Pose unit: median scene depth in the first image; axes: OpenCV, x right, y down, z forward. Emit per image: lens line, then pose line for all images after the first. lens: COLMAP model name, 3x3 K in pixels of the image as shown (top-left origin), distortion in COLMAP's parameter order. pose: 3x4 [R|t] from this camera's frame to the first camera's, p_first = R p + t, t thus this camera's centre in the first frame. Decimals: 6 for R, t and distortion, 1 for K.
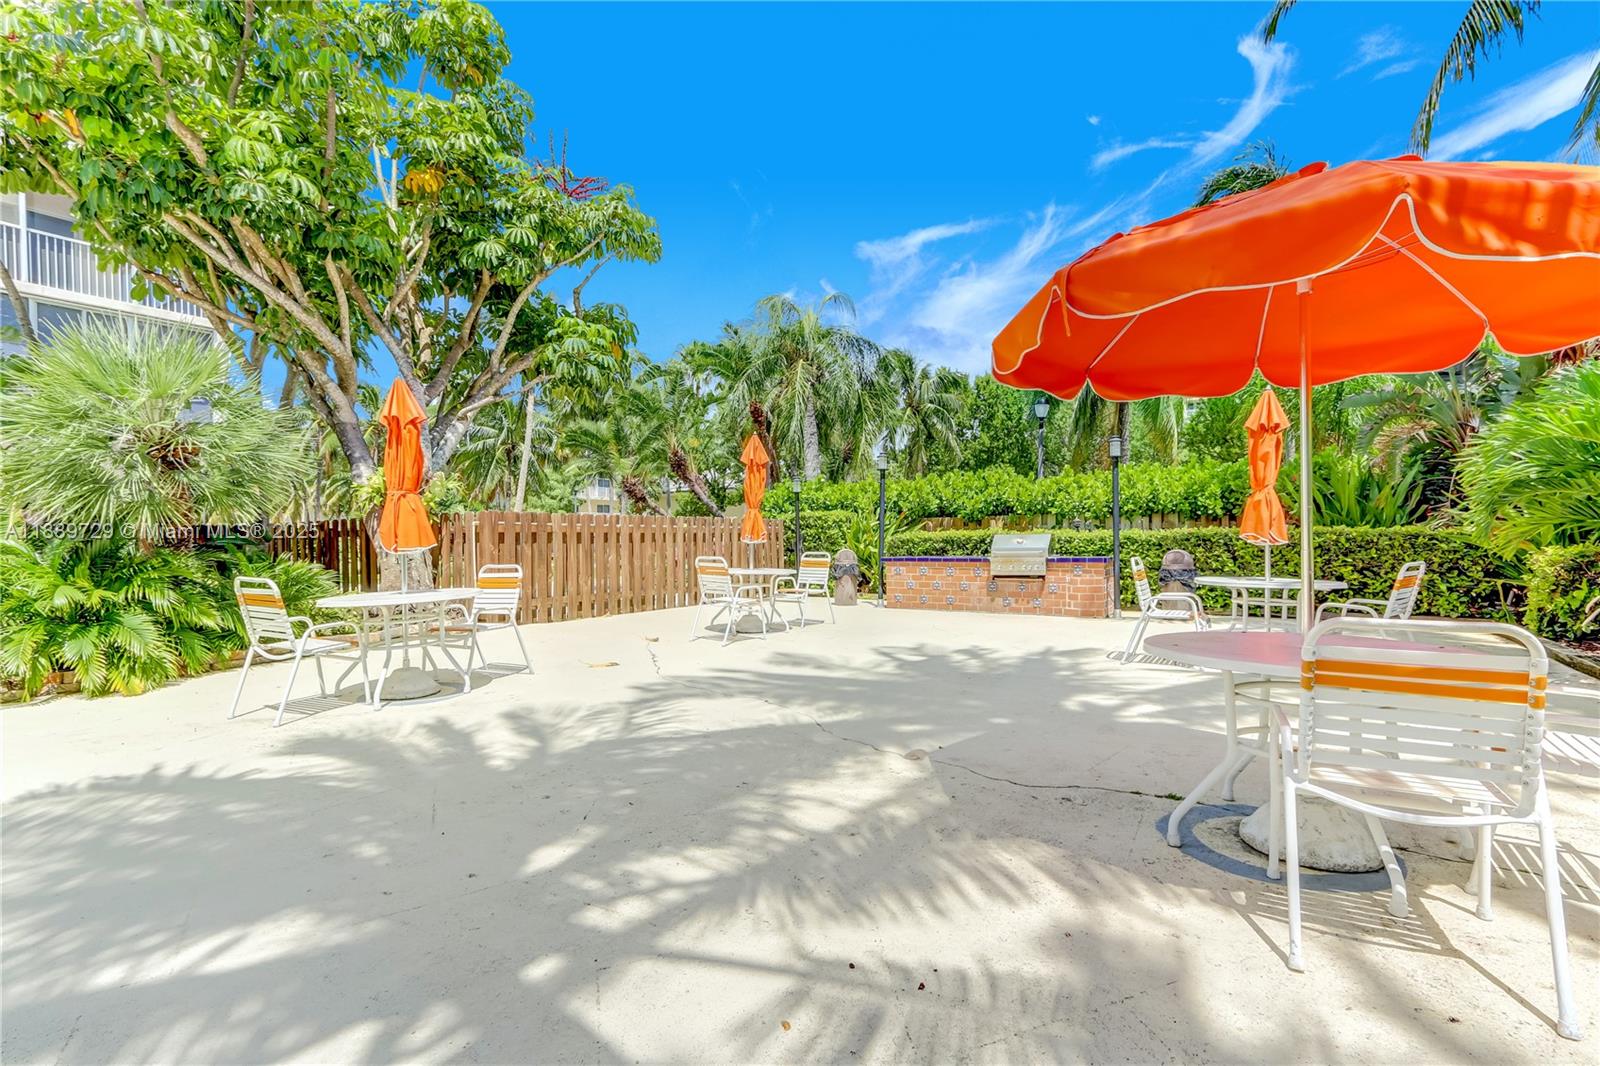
lens RADIAL K [[730.0, 0, 801.8], [0, 730.0, 535.6], [0, 0, 1]] dist [0.000313, 0.000021]
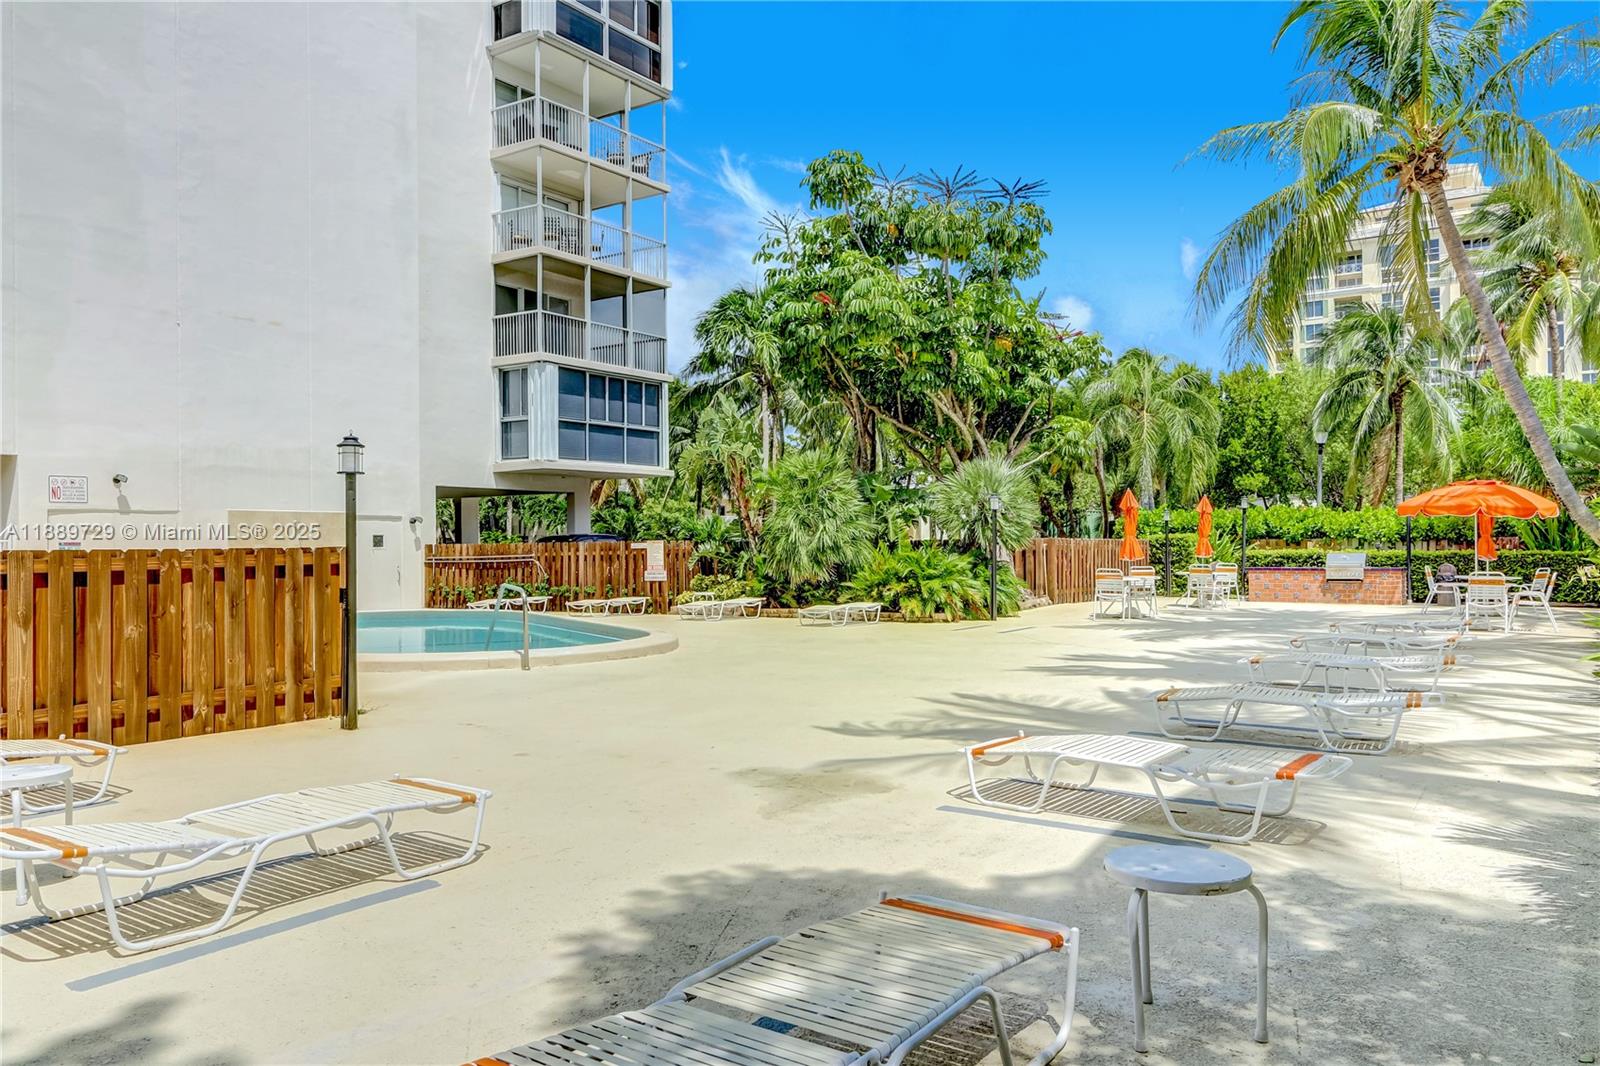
lens RADIAL K [[1147.2, 0, 799.2], [0, 1147.2, 534.2], [0, 0, 1]] dist [0.003353, -0.000145]
pose [[0.999170, 0.009486, -0.039623, -0.664229], [-0.009811, 0.999920, -0.008019, -0.009368], [0.039543, 0.008401, 0.999183, -1.295327]]
